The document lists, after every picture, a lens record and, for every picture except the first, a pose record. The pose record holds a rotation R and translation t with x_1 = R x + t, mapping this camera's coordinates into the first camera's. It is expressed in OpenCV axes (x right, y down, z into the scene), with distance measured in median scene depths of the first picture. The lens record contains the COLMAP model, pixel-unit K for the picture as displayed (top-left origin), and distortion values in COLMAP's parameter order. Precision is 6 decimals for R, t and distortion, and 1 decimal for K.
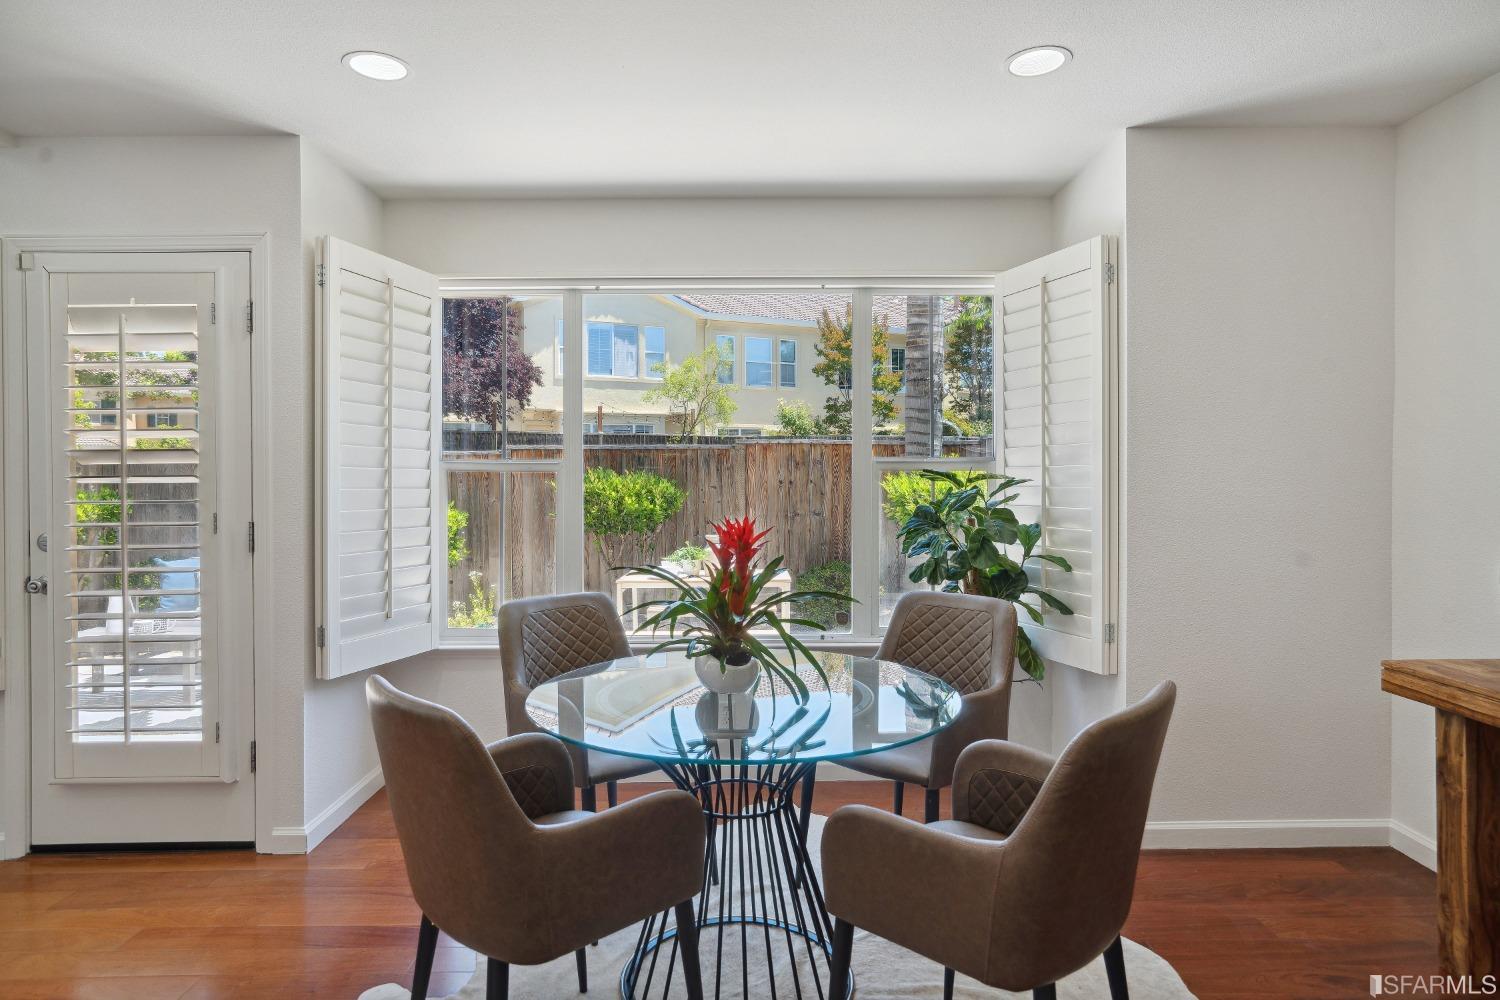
lens RADIAL K [[854.4, 0, 749.5], [0, 854.4, 488.3], [0, 0, 1]] dist [0.000461, -0.000101]
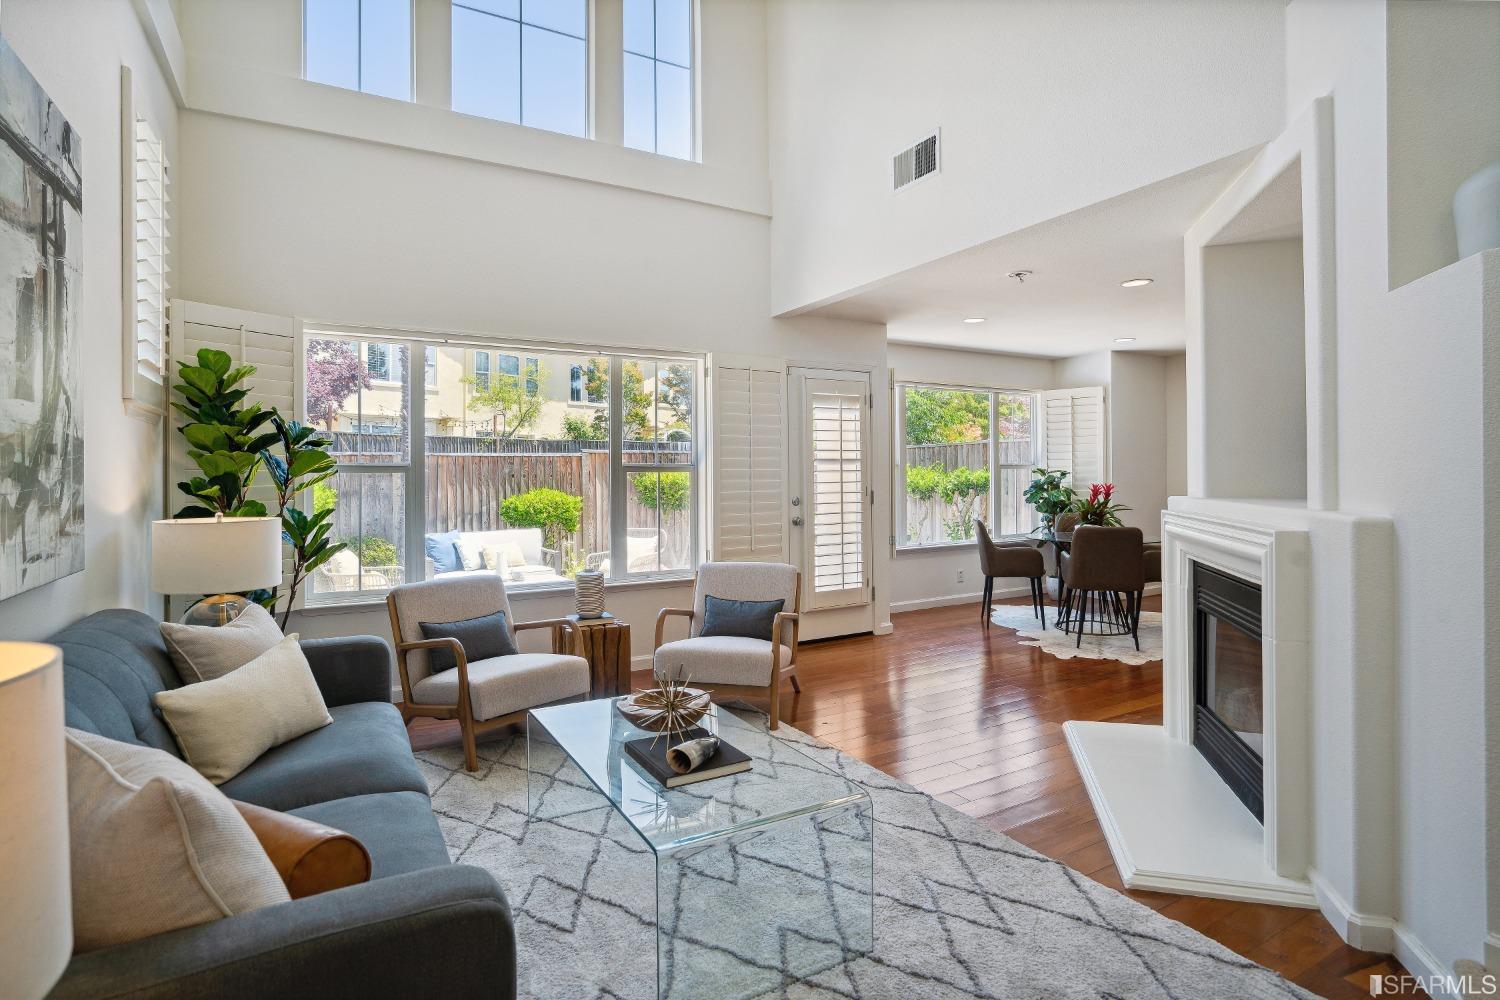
lens RADIAL K [[757.6, 0, 746.4], [0, 757.6, 475.2], [0, 0, 1]] dist [-0.053521, 0.031343]
pose [[0.875161, -0.004538, 0.483811, -1.650388], [0.009286, 0.999929, -0.007420, 0.007645], [-0.483743, 0.010987, 0.875141, -0.545096]]
